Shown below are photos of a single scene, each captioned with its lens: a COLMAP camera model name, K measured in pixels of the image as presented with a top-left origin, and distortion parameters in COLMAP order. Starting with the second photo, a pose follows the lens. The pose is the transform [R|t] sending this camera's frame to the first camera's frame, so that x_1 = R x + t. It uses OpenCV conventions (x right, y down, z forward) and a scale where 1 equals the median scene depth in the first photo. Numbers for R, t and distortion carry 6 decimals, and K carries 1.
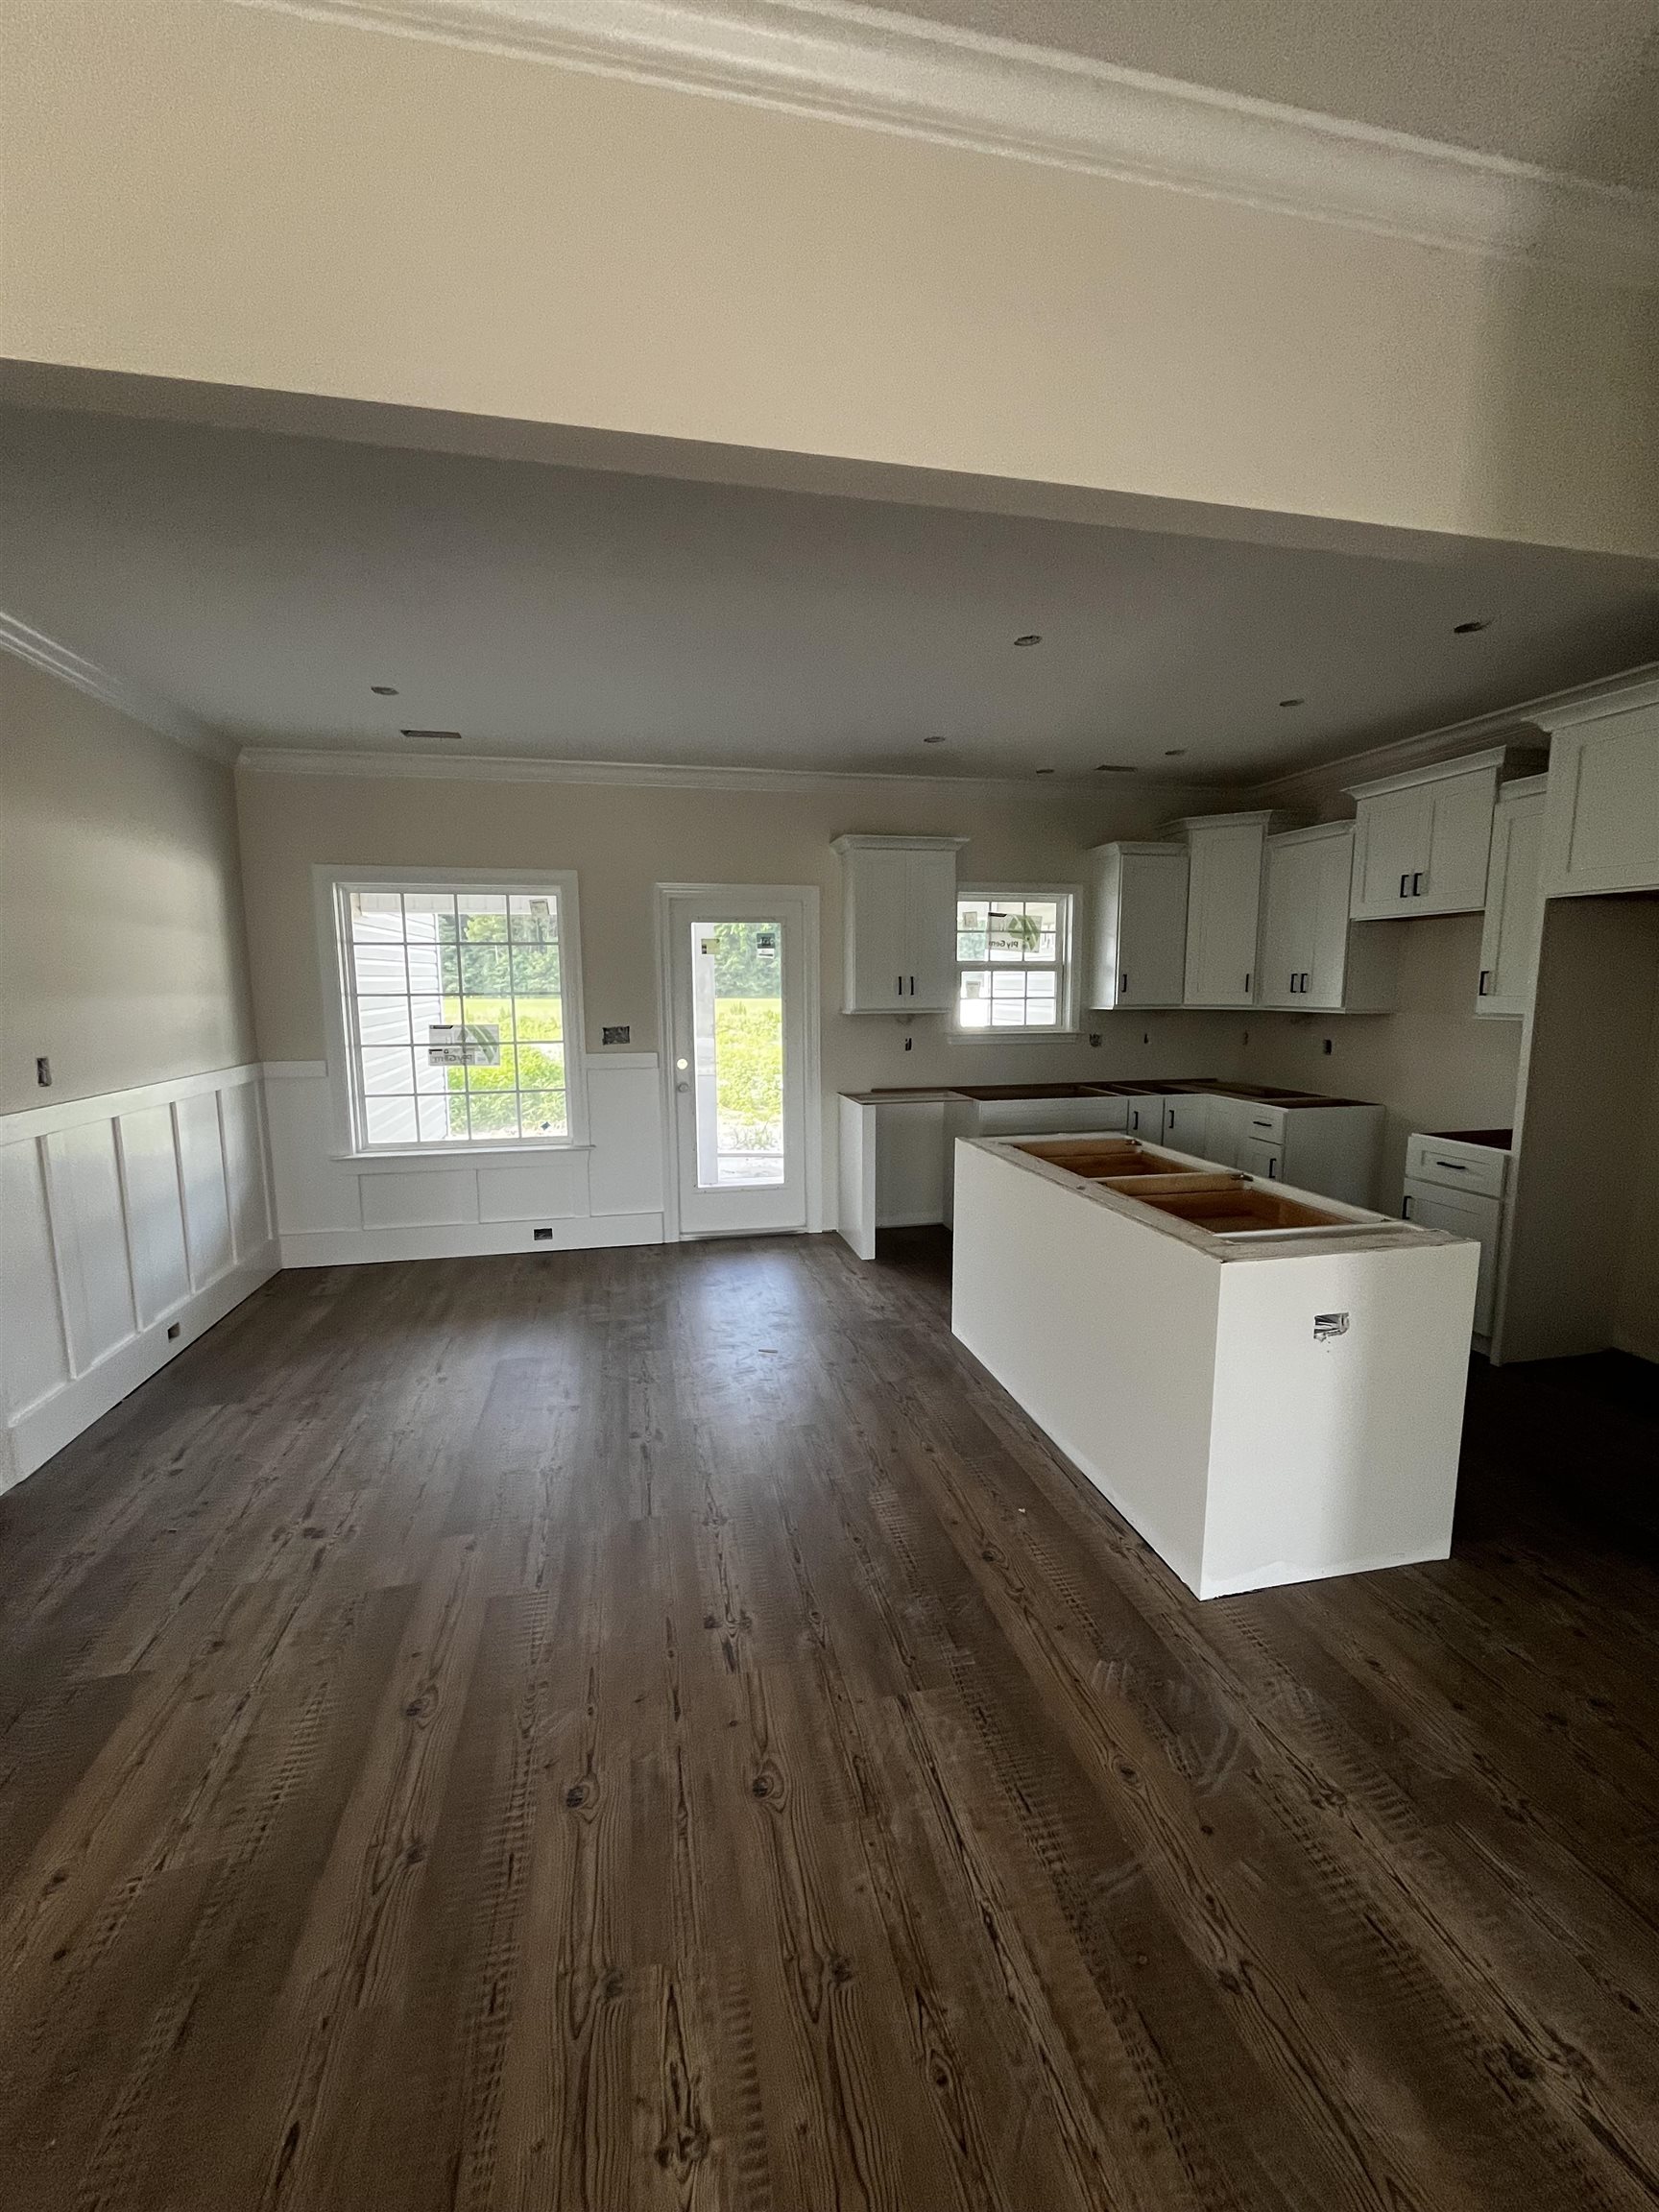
lens RADIAL K [[887.4, 0, 827.7], [0, 887.4, 1107.9], [0, 0, 1]] dist [-0.003658, 0.000663]
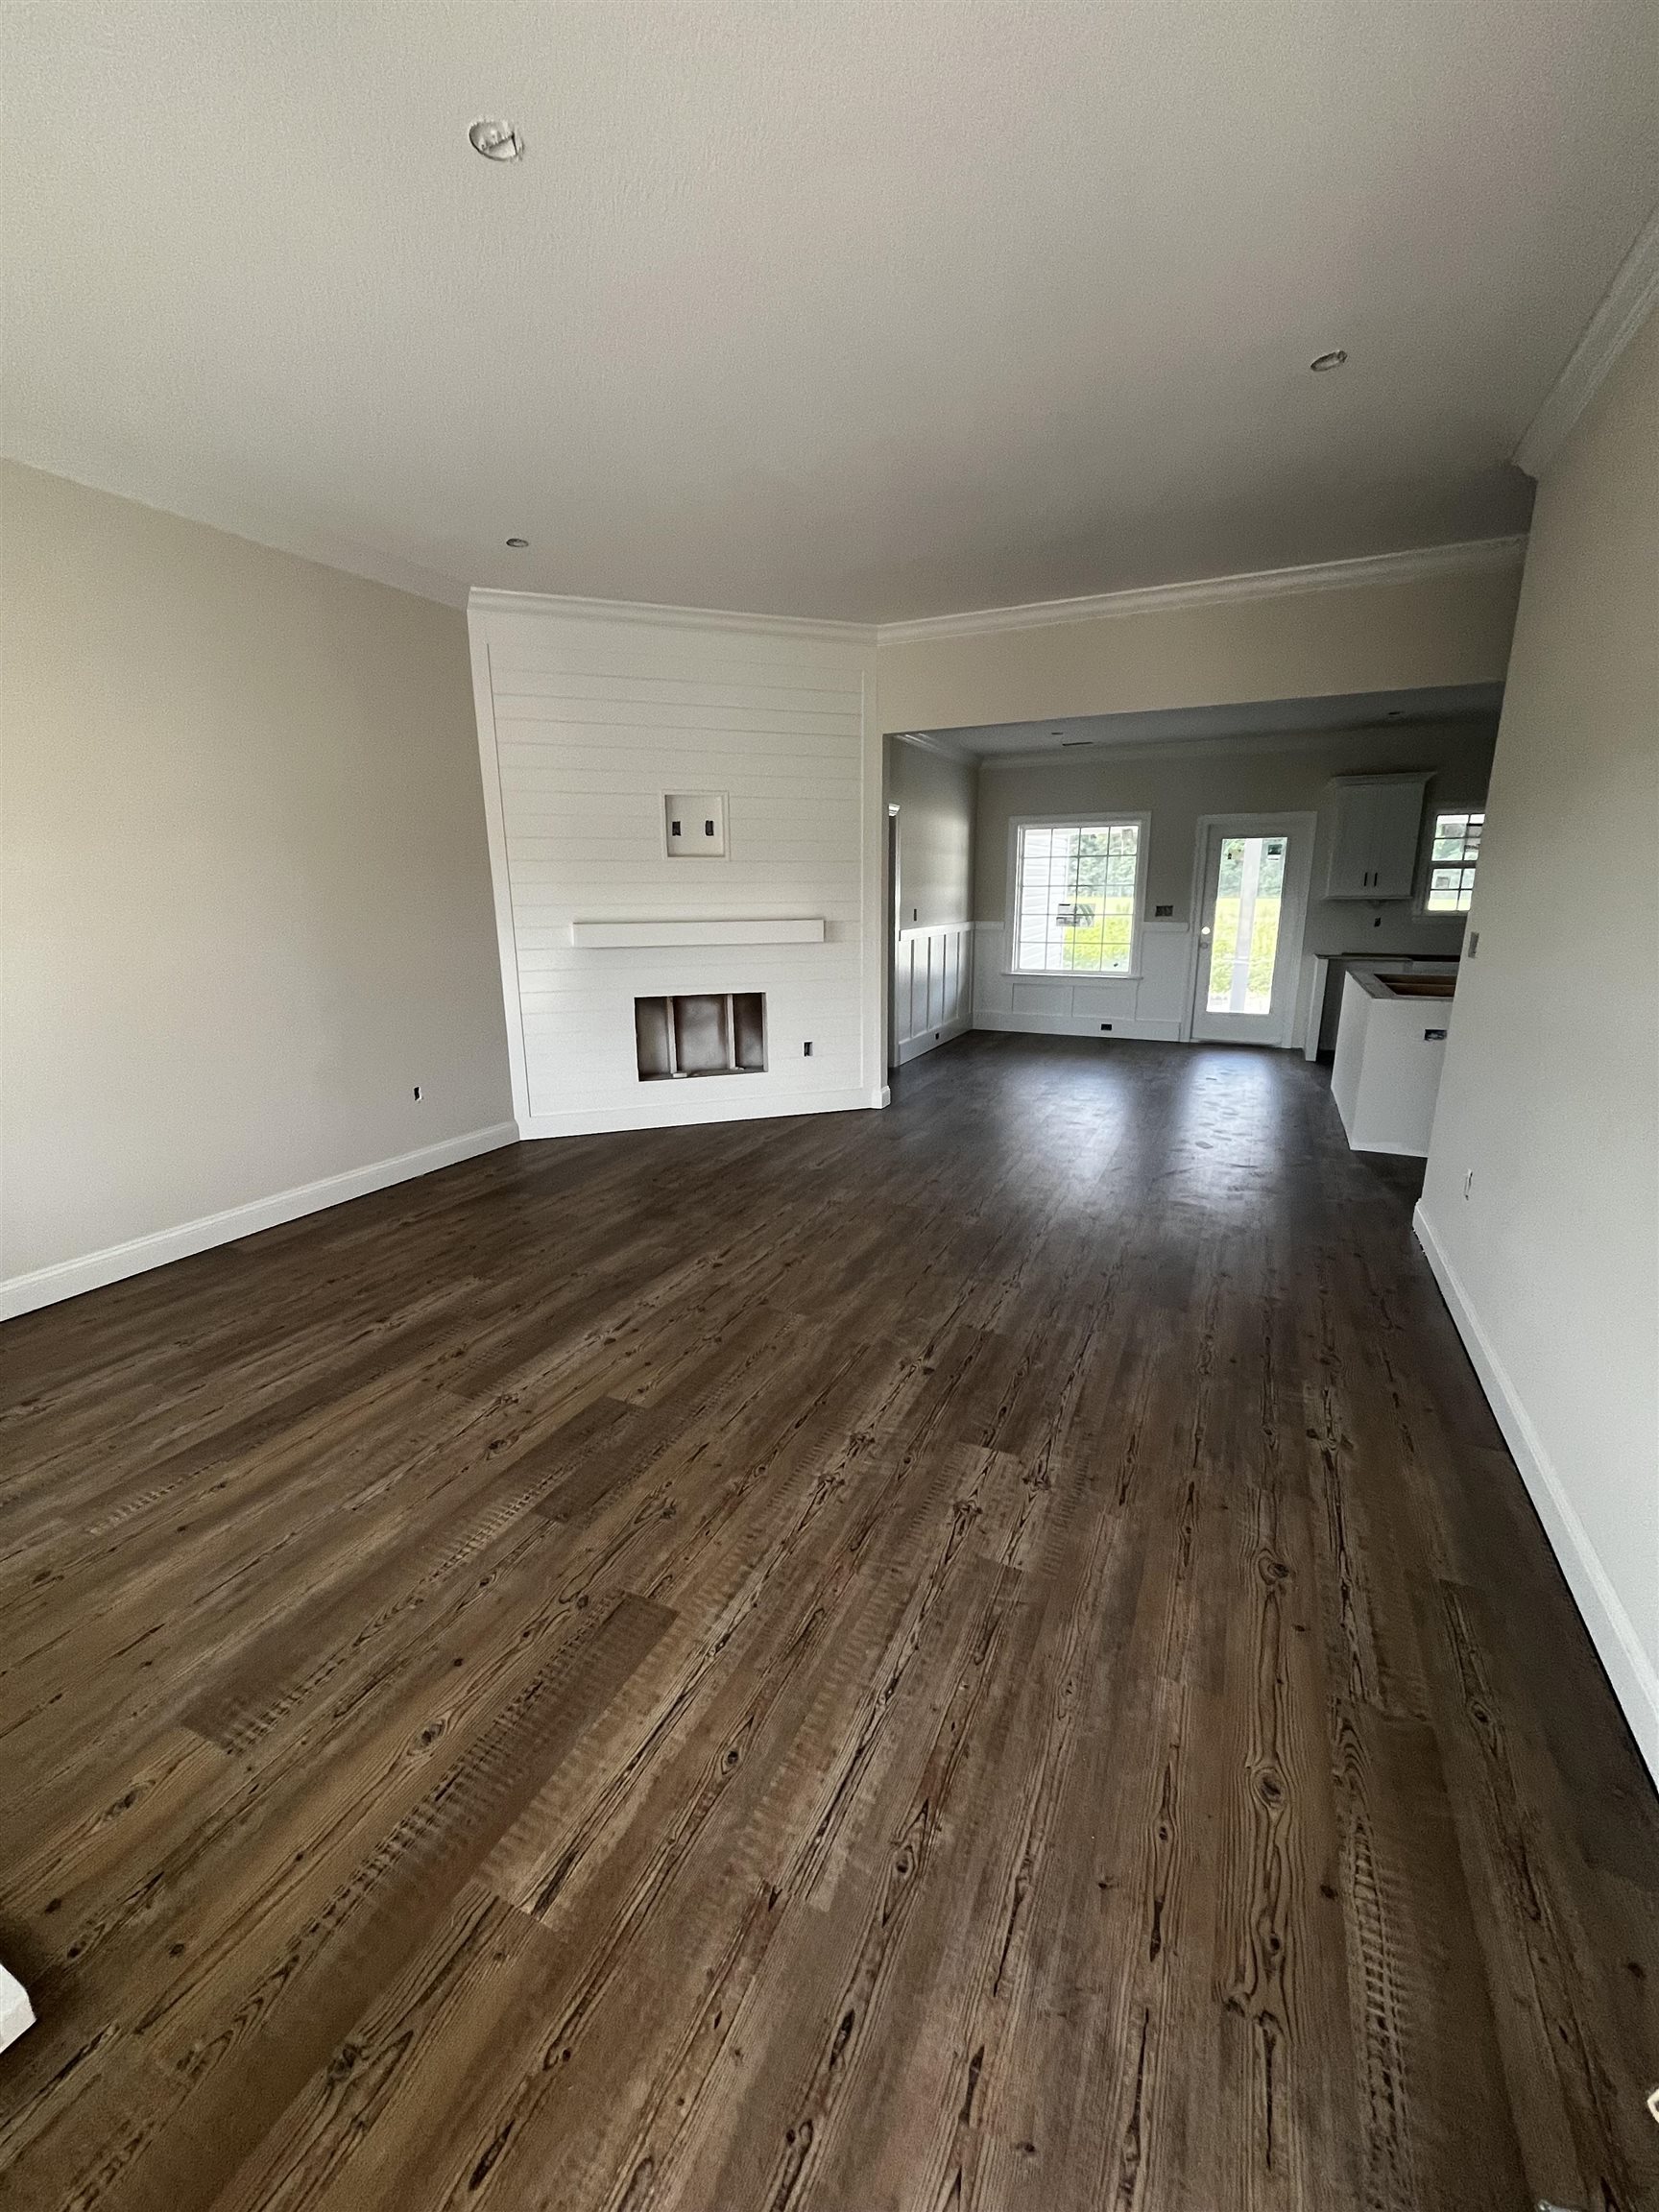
lens RADIAL K [[887.4, 0, 824.9], [0, 887.4, 1105.1], [0, 0, 1]] dist [-0.003658, 0.000663]
pose [[0.796078, 0.142216, -0.588247, 0.286548], [-0.079467, 0.988145, 0.131353, 0.110479], [0.599954, -0.057821, 0.797942, -0.732774]]
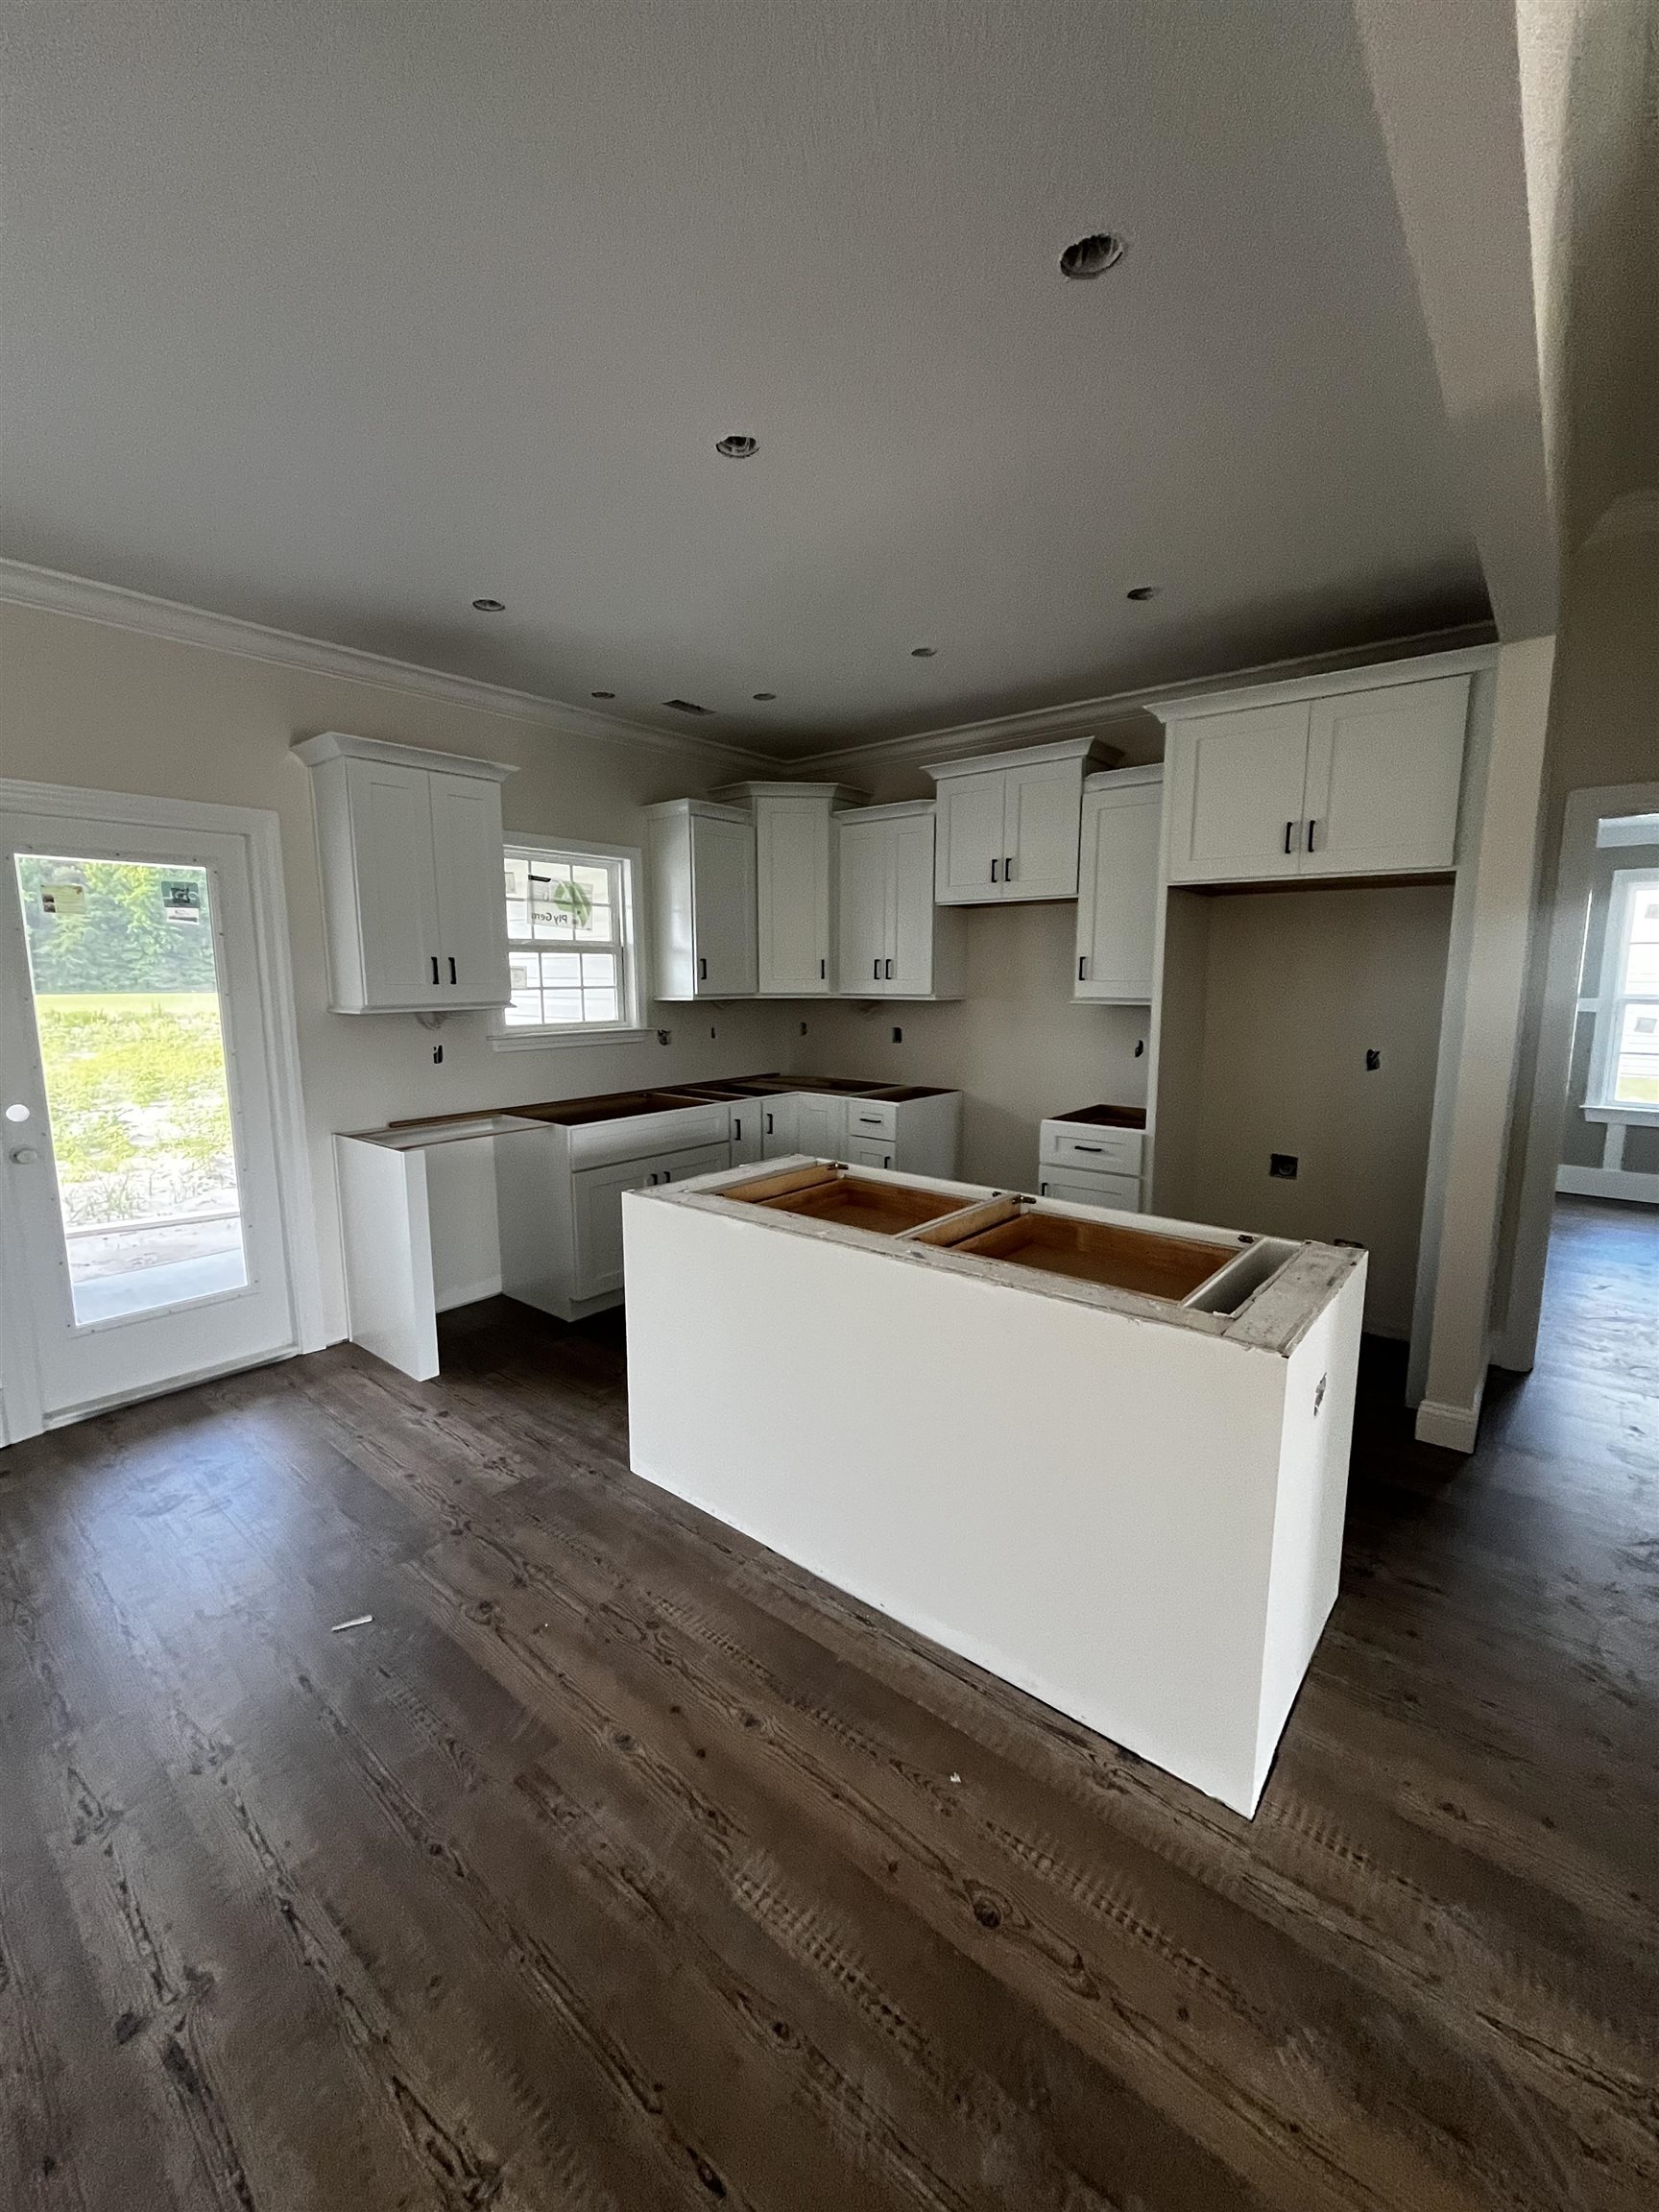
lens RADIAL K [[887.4, 0, 820.7], [0, 887.4, 1105.2], [0, 0, 1]] dist [-0.003658, 0.000663]
pose [[0.791793, -0.087556, 0.604482, -0.106915], [0.084017, 0.995877, 0.034196, -0.033045], [-0.604984, 0.023711, 0.795885, 0.281250]]
